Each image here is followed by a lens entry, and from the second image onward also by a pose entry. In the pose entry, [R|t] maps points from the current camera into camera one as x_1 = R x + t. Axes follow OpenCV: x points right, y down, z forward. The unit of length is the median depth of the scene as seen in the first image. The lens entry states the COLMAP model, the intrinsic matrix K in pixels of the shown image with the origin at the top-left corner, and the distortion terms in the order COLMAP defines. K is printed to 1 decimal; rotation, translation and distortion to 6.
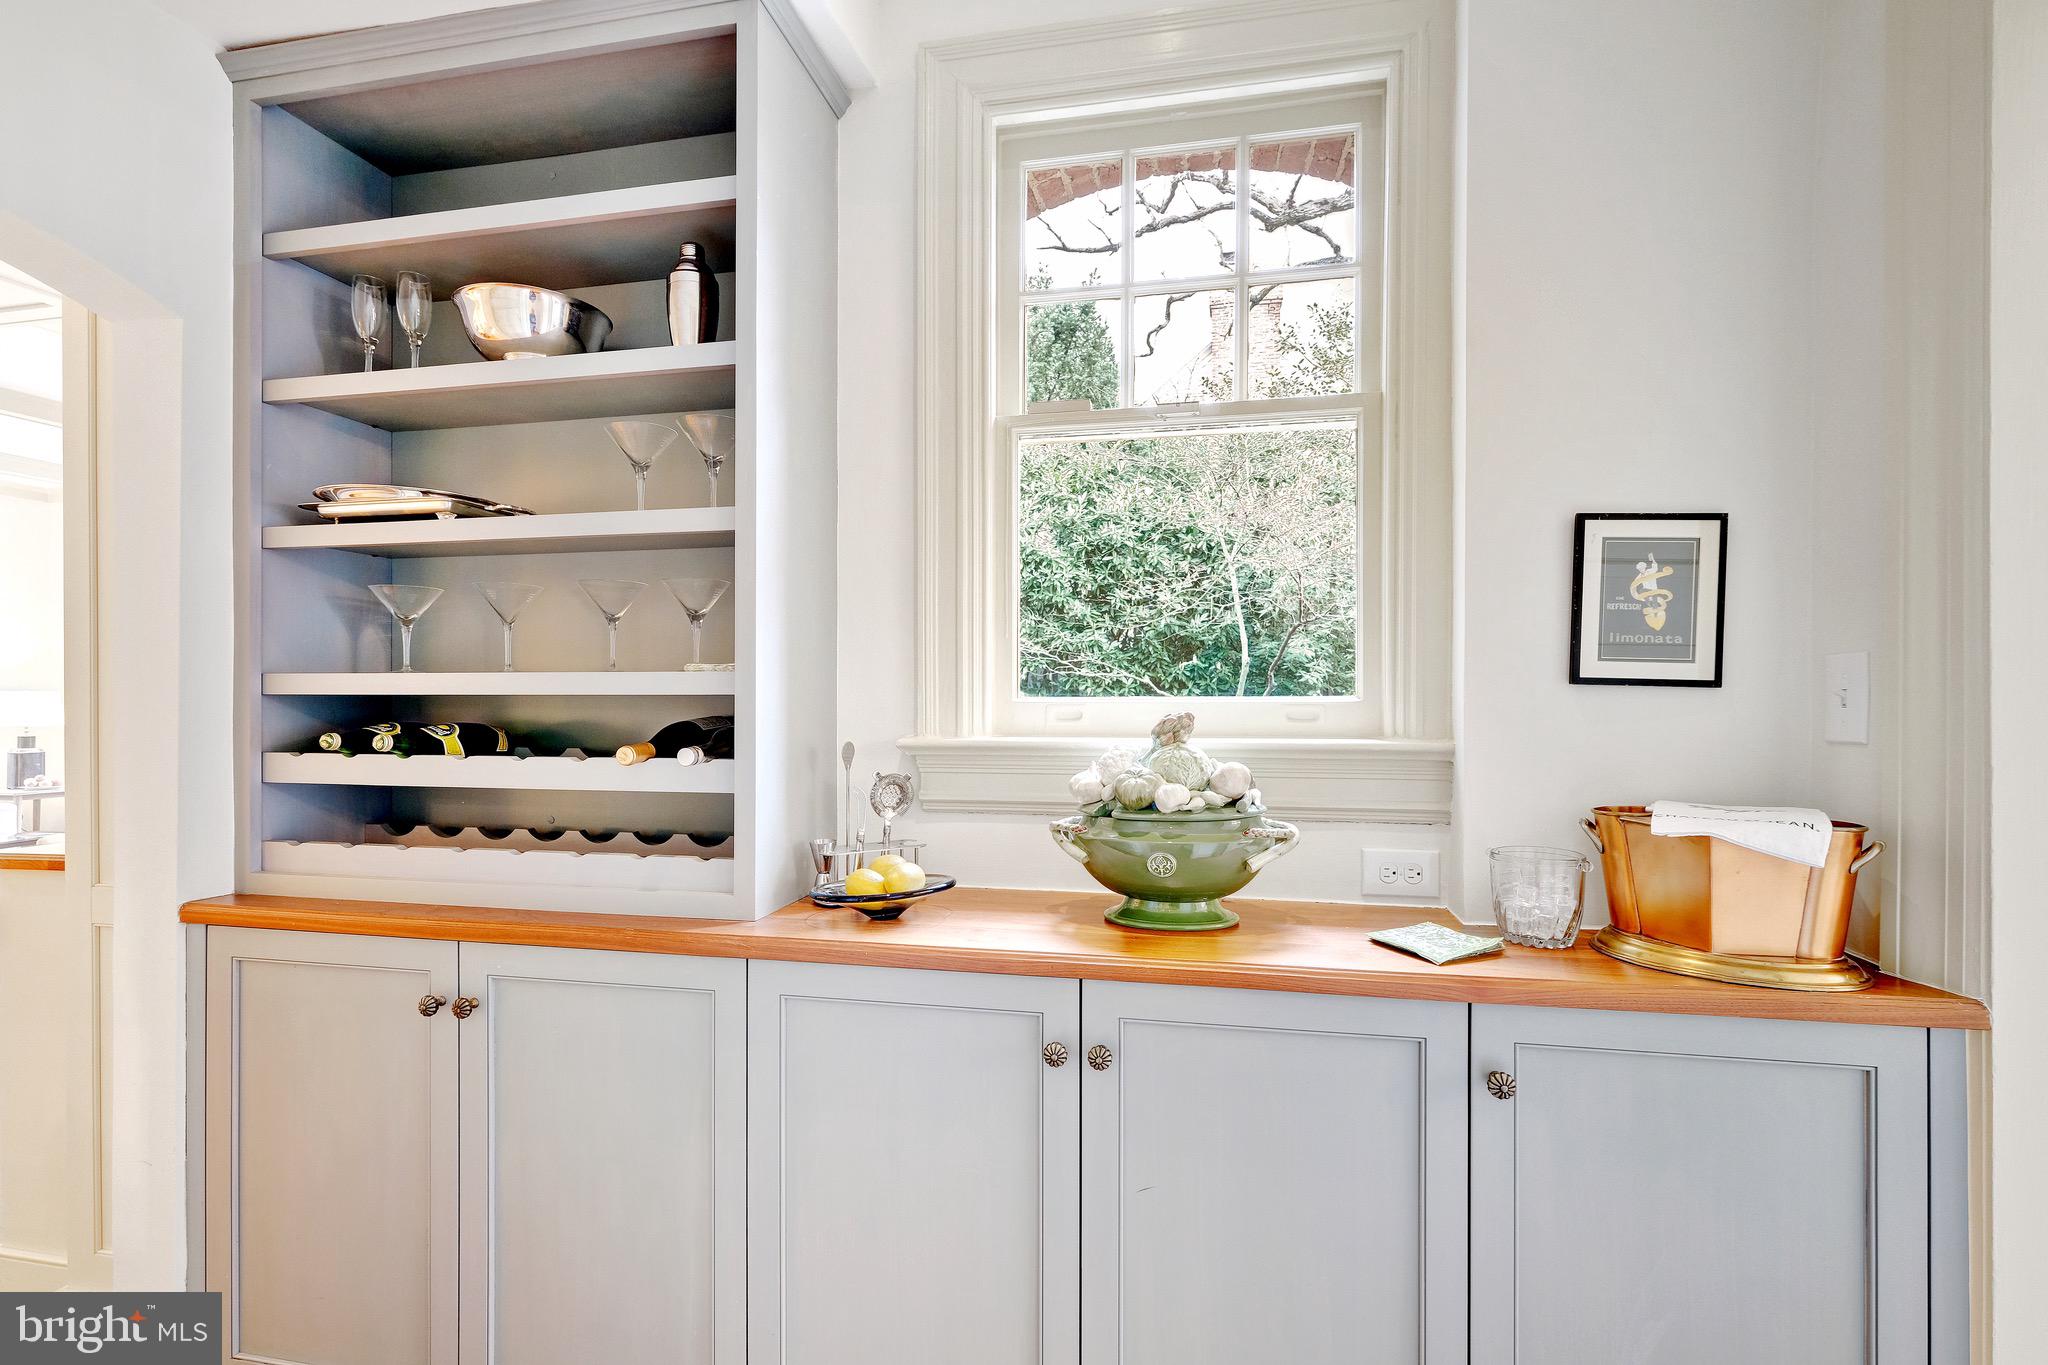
lens RADIAL K [[917.2, 0, 1048.7], [0, 917.2, 692.1], [0, 0, 1]] dist [0.001381, 0.000256]
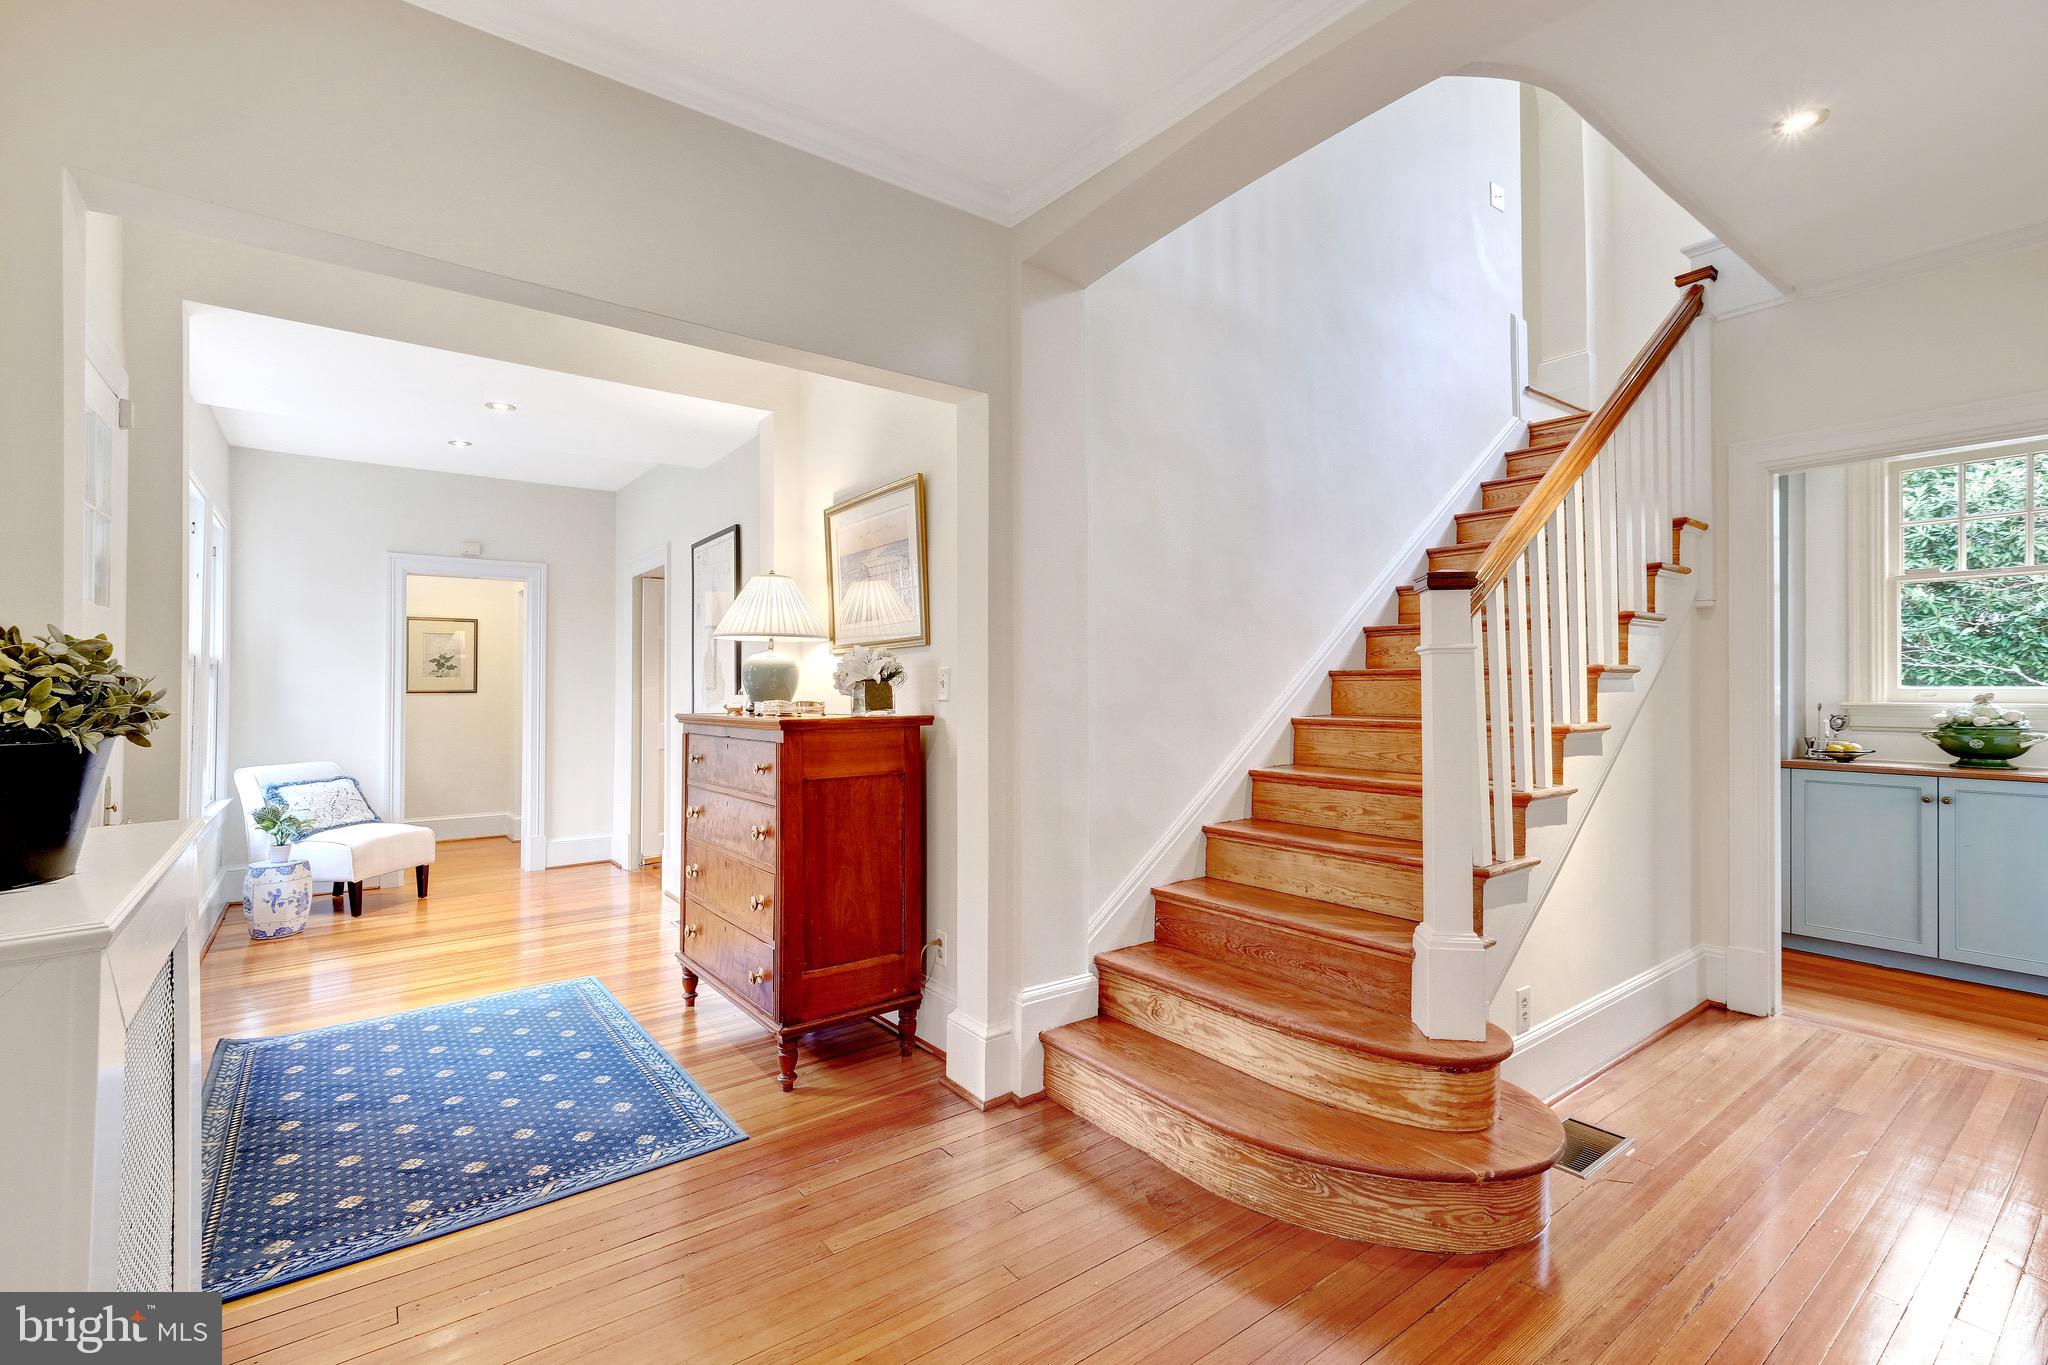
lens RADIAL K [[923.2, 0, 1024.0], [0, 923.2, 682.5], [0, 0, 1]] dist [0.001055, 0.000202]
pose [[0.745691, -0.001232, -0.666291, -0.138433], [0.002211, 0.999997, 0.000625, -0.013098], [0.666289, -0.001939, 0.745691, -2.514348]]
